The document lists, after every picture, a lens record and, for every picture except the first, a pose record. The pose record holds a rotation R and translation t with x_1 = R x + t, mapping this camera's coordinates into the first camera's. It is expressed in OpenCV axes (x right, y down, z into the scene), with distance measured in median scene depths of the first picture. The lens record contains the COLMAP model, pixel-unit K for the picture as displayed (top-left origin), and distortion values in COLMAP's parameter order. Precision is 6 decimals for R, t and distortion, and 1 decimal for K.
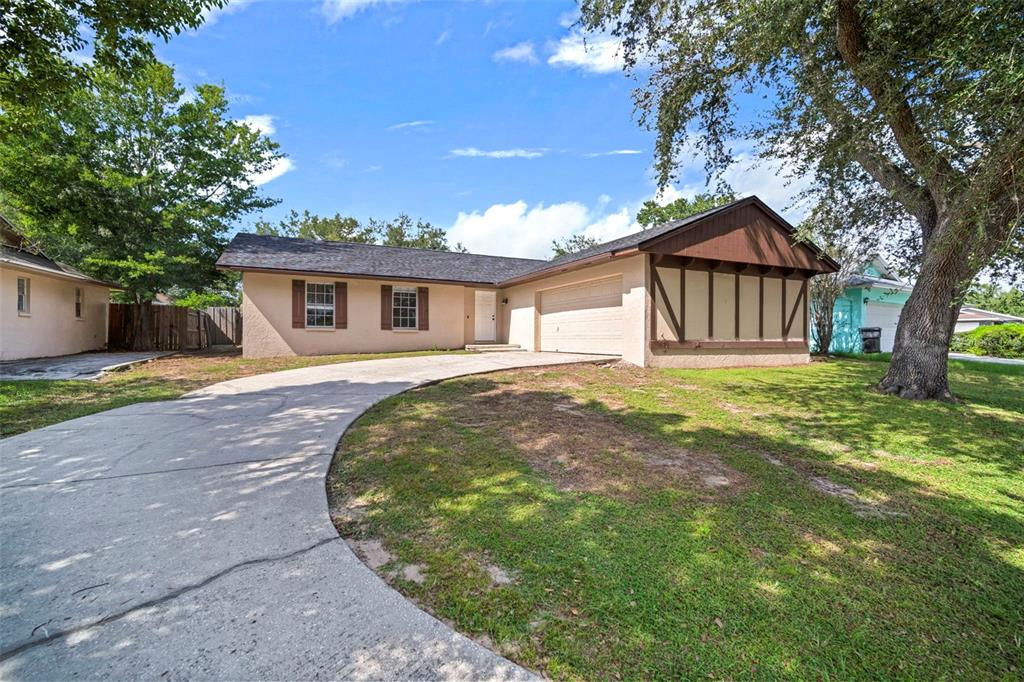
lens RADIAL K [[442.3, 0, 511.4], [0, 442.3, 339.4], [0, 0, 1]] dist [-0.000537, 0.000575]
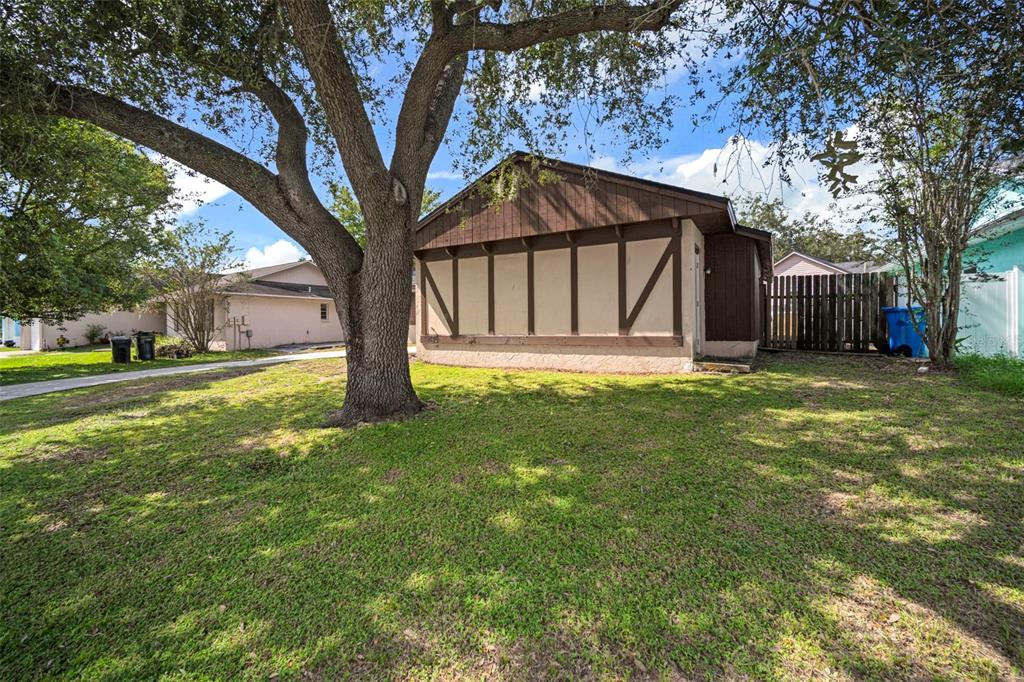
lens RADIAL K [[442.3, 0, 511.3], [0, 442.3, 338.9], [0, 0, 1]] dist [-0.000537, 0.000575]
pose [[0.579875, 0.008262, -0.814663, 0.921970], [0.004004, 0.999908, 0.012991, -0.000829], [0.814695, -0.010795, 0.579789, 0.412583]]
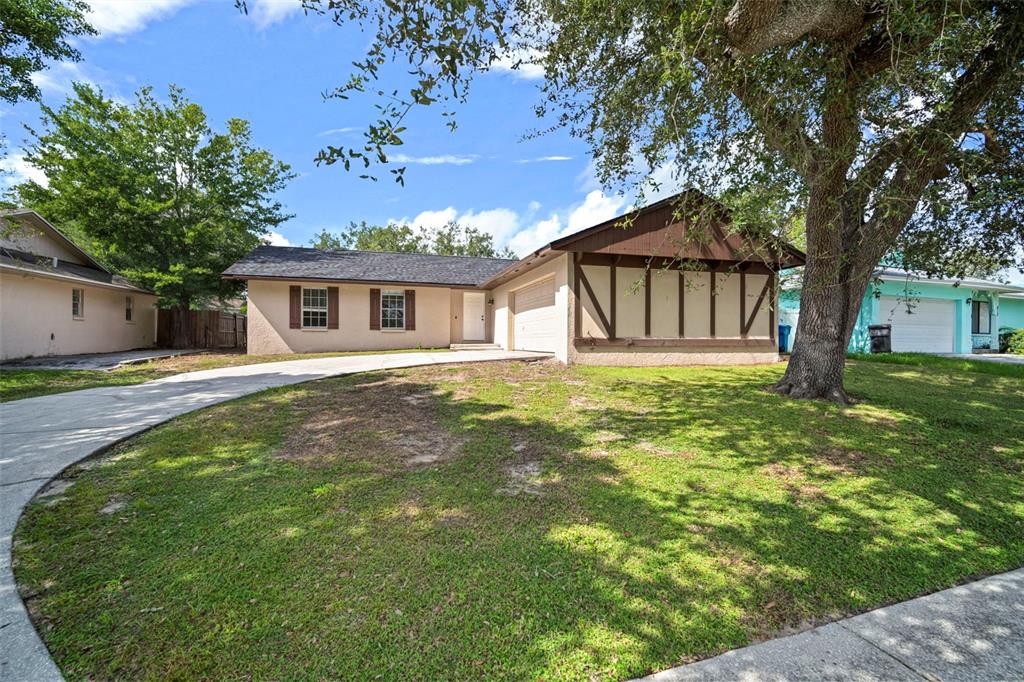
lens RADIAL K [[442.3, 0, 512.8], [0, 442.3, 337.4], [0, 0, 1]] dist [-0.000537, 0.000575]
pose [[0.986413, -0.002536, -0.164265, 0.246746], [0.001032, 0.999957, -0.009241, 0.007571], [0.164282, 0.008946, 0.986373, -0.016160]]
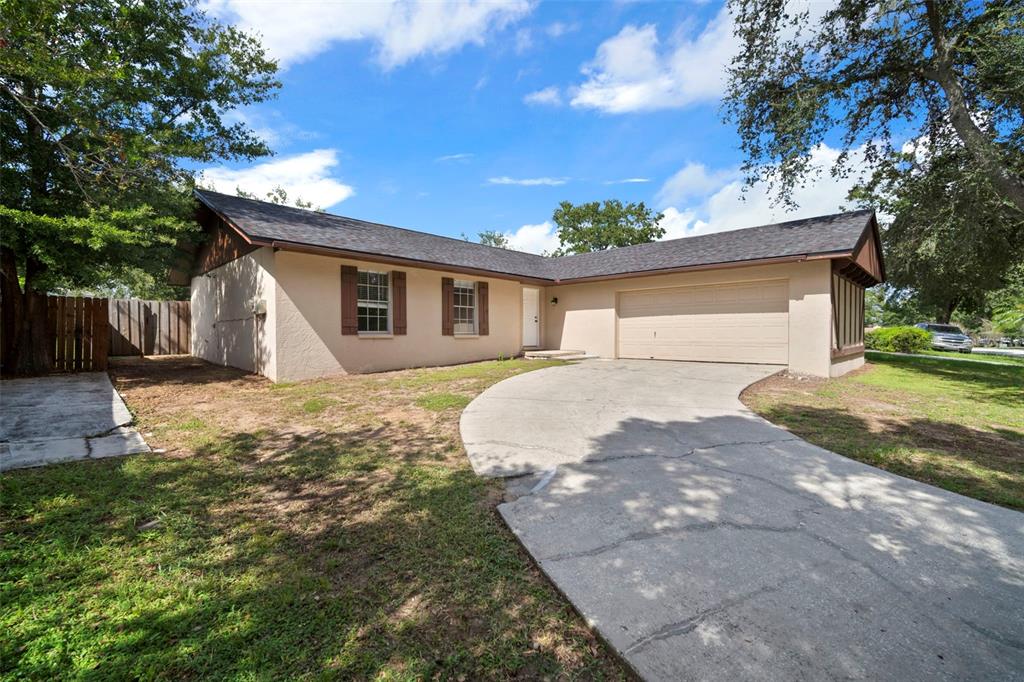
lens RADIAL K [[442.3, 0, 508.8], [0, 442.3, 339.9], [0, 0, 1]] dist [-0.000537, 0.000575]
pose [[0.936496, -0.009467, 0.350550, -0.488359], [0.005183, 0.999900, 0.013158, -0.025073], [-0.350640, -0.010506, 0.936452, 0.252964]]
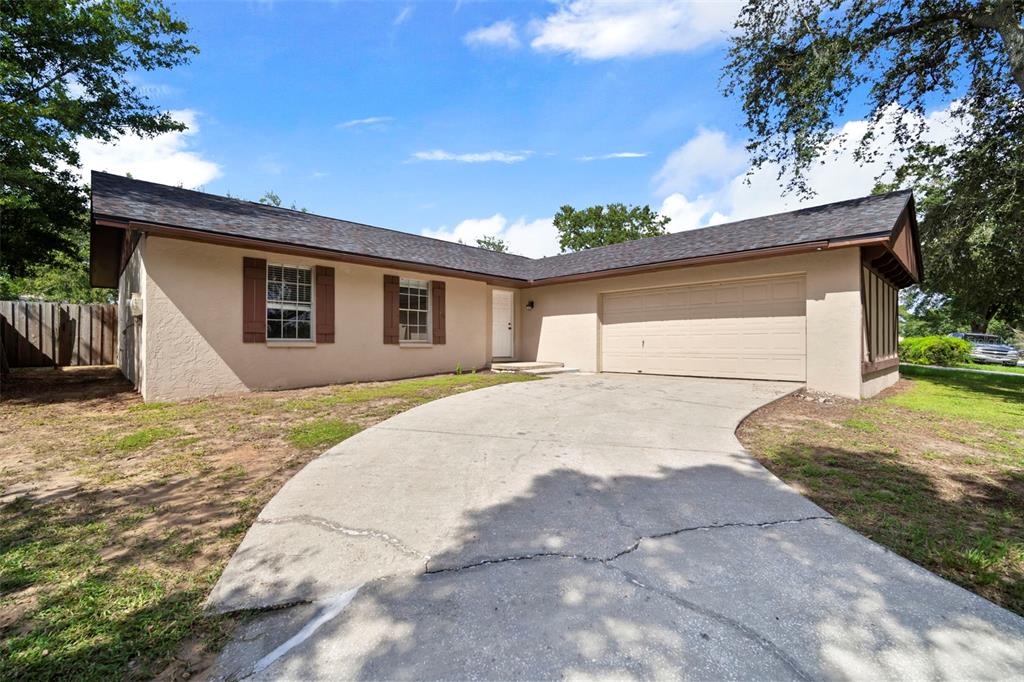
lens RADIAL K [[442.3, 0, 509.0], [0, 442.3, 340.6], [0, 0, 1]] dist [-0.000537, 0.000575]
pose [[0.946021, -0.000029, 0.324106, -0.353933], [0.003103, 0.999955, -0.008967, -0.021984], [-0.324091, 0.009489, 0.945978, 0.353806]]
